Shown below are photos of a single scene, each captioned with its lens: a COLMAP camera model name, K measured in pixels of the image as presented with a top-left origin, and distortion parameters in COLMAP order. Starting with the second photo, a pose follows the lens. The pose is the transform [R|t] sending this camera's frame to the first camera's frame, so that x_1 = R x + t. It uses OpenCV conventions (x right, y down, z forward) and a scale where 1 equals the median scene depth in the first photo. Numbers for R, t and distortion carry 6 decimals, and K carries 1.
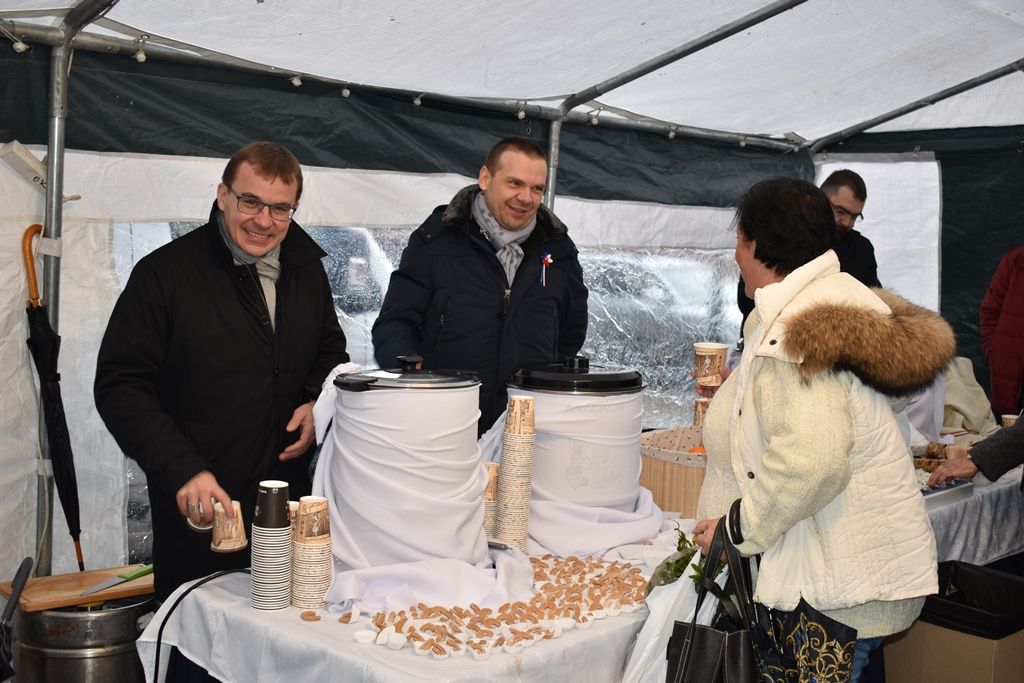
lens RADIAL K [[1208.6, 0, 514.8], [0, 1208.6, 339.3], [0, 0, 1]] dist [-0.032356, -0.020563]
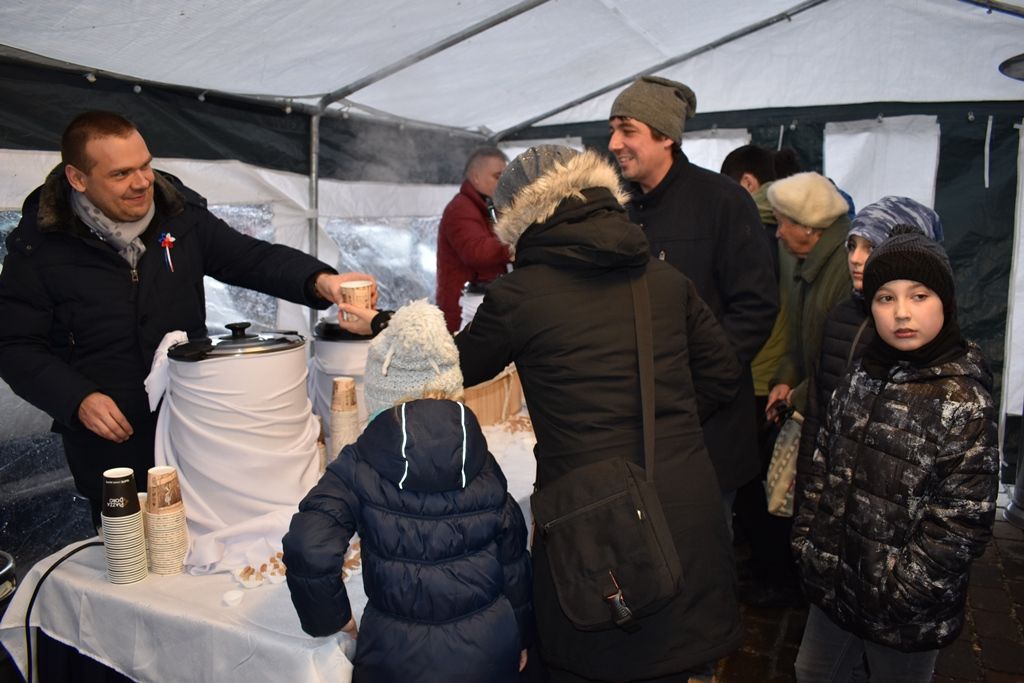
lens RADIAL K [[807.2, 0, 513.6], [0, 807.2, 348.3], [0, 0, 1]] dist [-0.084349, 0.005414]
pose [[0.947941, -0.093055, 0.304545, -0.061474], [0.067559, 0.993349, 0.093236, -0.010906], [-0.311196, -0.067808, 0.947924, 0.213459]]
